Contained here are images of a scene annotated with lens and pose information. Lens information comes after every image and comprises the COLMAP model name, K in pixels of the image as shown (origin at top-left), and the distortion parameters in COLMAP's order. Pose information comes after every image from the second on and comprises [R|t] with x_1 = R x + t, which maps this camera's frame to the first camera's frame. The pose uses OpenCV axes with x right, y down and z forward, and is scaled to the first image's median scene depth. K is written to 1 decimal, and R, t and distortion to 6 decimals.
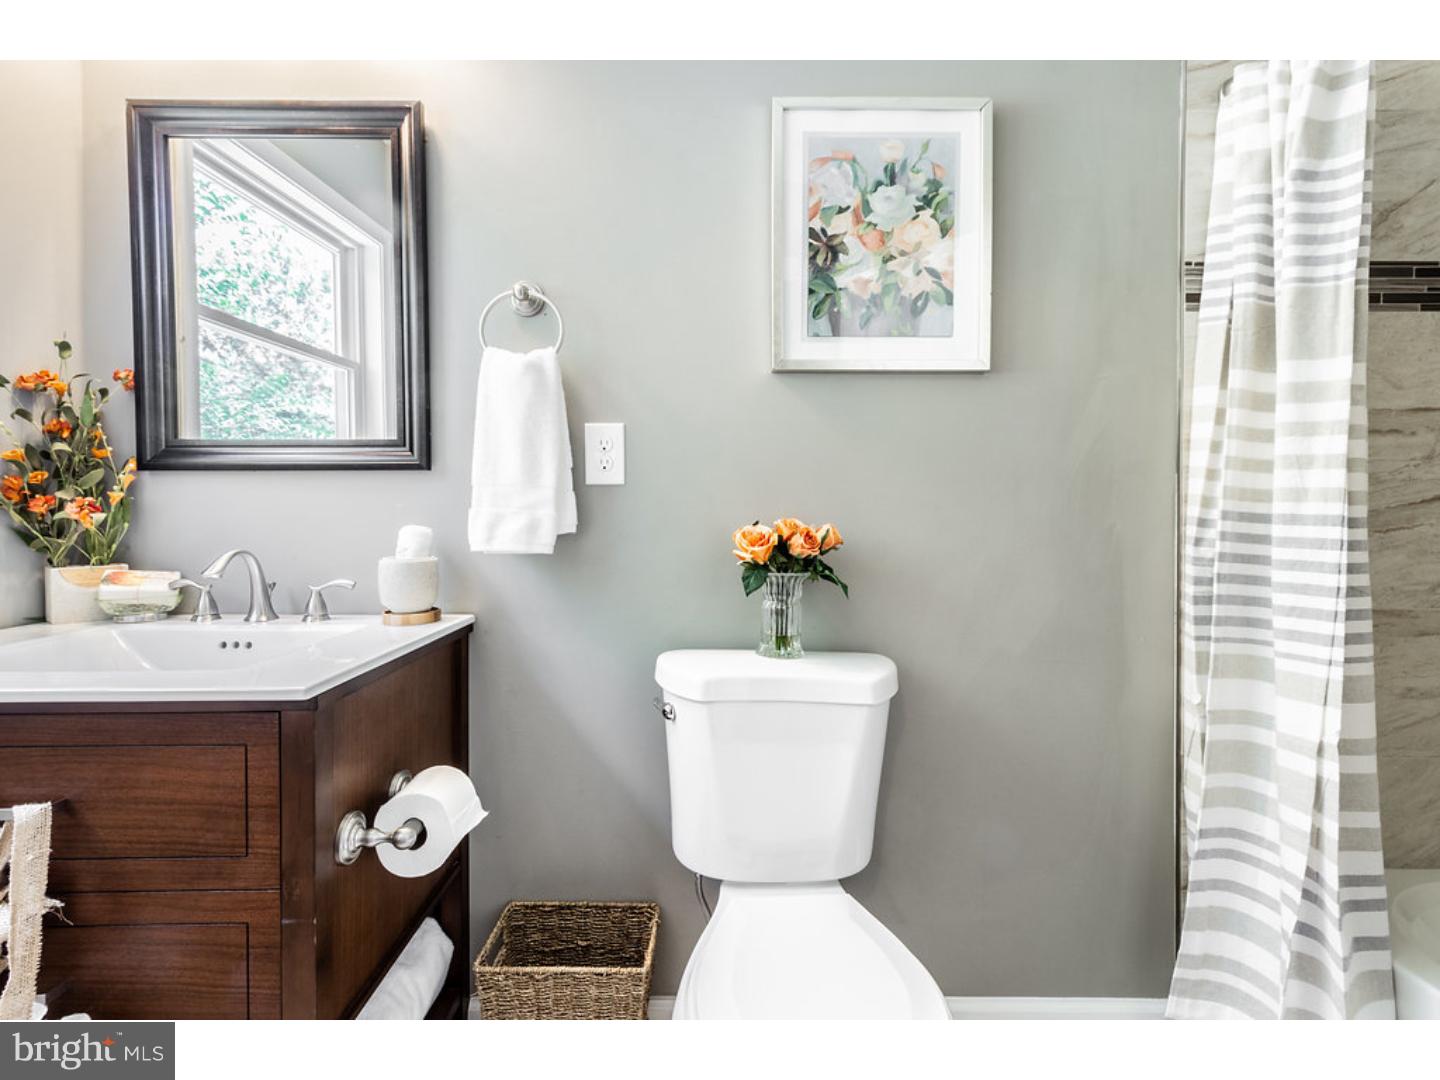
lens RADIAL K [[680.3, 0, 720.0], [0, 680.3, 540.0], [0, 0, 1]] dist [0.002466, -0.000551]
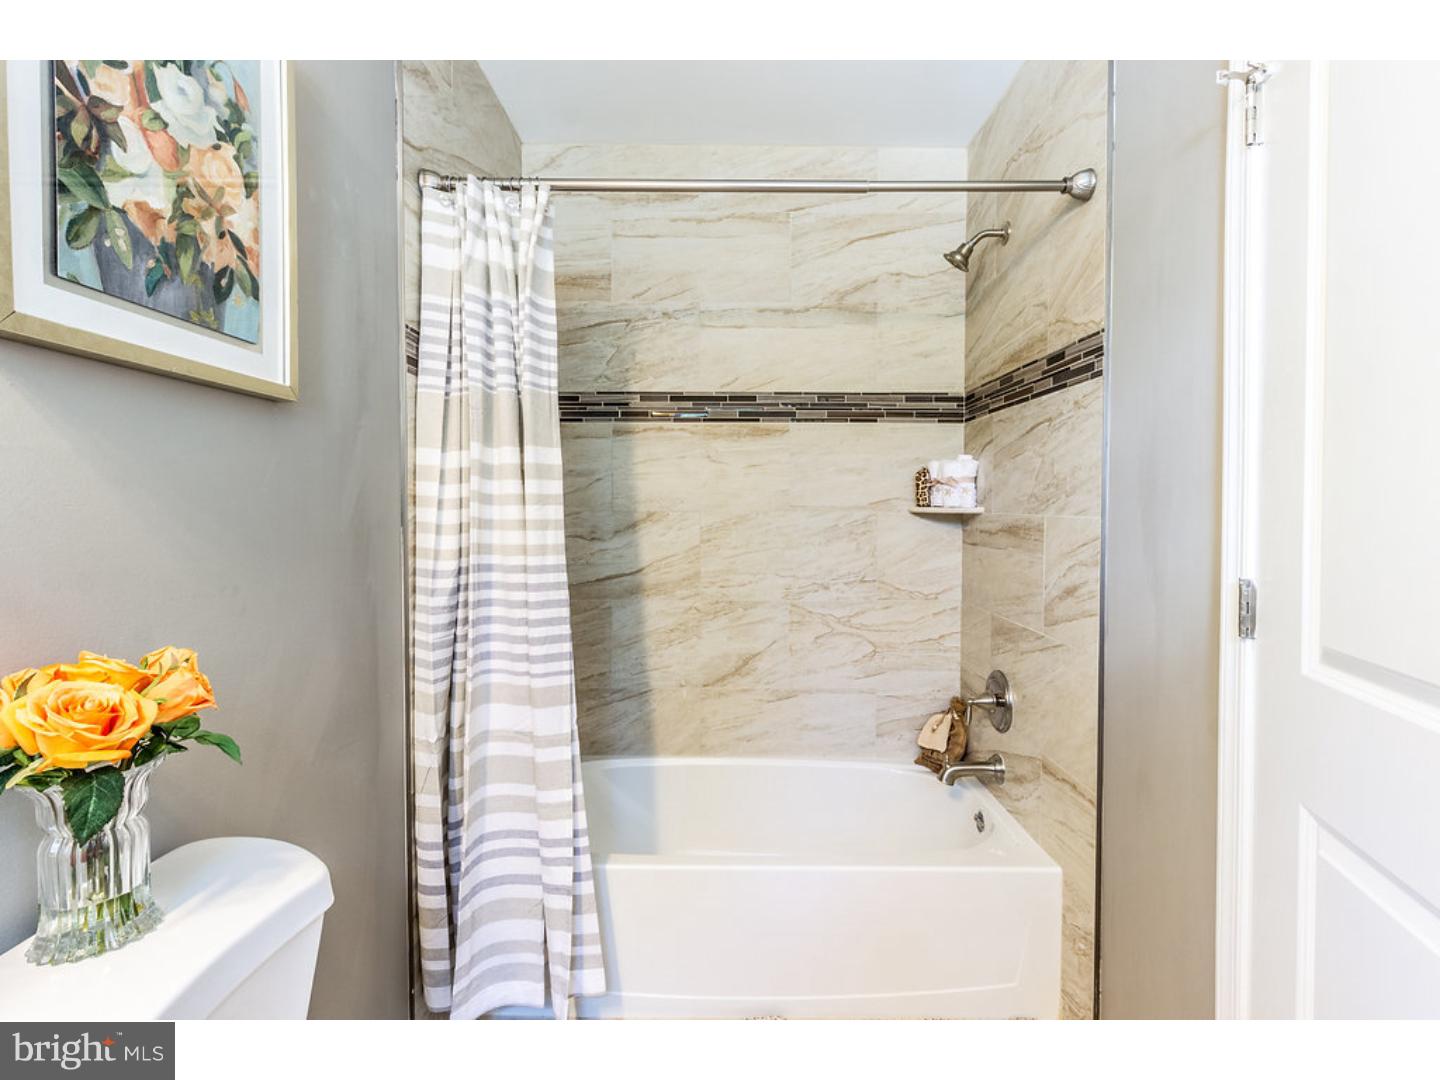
lens RADIAL K [[680.3, 0, 720.0], [0, 680.3, 540.0], [0, 0, 1]] dist [0.002466, -0.000551]
pose [[0.011367, -0.052849, 0.998538, -0.268125], [0.054181, 0.997168, 0.052160, -0.082248], [-0.998466, 0.053509, 0.014199, 0.391933]]
